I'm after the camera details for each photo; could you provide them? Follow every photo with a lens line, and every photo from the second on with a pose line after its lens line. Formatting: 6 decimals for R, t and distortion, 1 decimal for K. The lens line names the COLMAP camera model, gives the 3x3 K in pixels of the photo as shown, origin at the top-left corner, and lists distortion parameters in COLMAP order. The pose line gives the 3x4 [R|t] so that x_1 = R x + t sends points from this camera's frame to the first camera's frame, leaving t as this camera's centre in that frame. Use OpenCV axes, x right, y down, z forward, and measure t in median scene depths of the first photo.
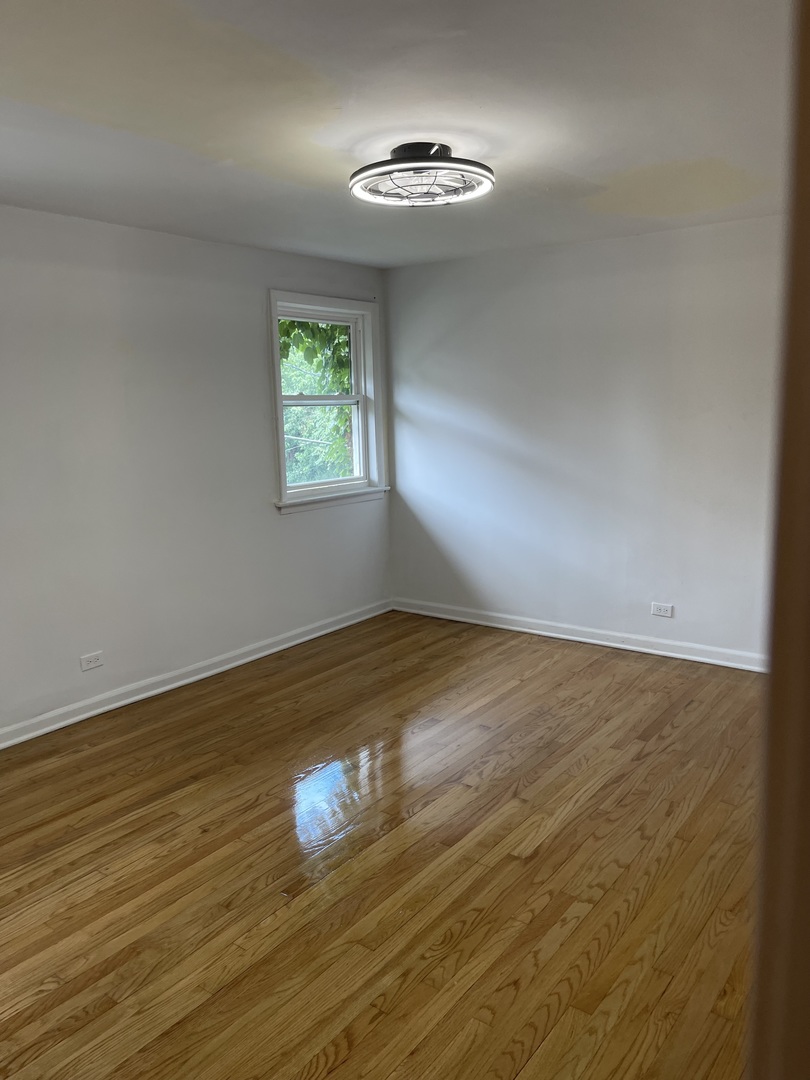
lens RADIAL K [[818.3, 0, 405.0], [0, 818.3, 540.0], [0, 0, 1]] dist [0.048267, -0.078185]
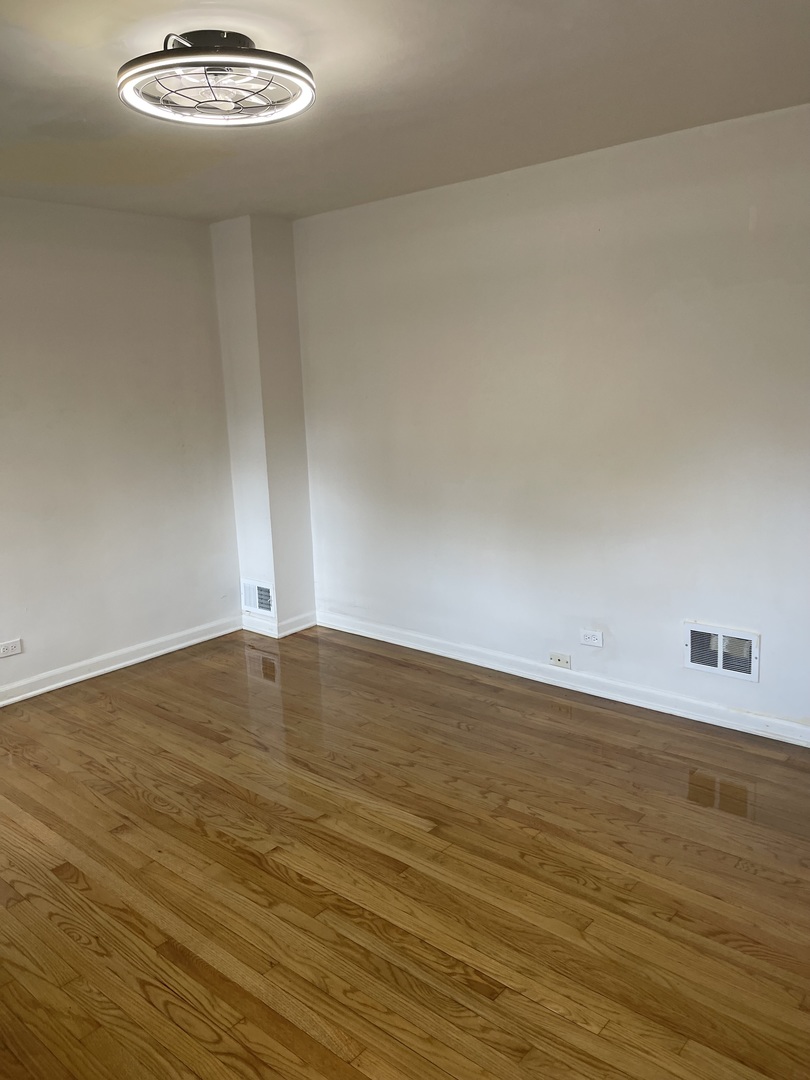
lens RADIAL K [[818.3, 0, 405.0], [0, 818.3, 540.0], [0, 0, 1]] dist [0.048267, -0.078185]
pose [[0.071664, -0.180171, 0.981021, -0.791004], [0.206015, 0.965016, 0.162182, -0.127507], [-0.975921, 0.190482, 0.106275, 0.858068]]
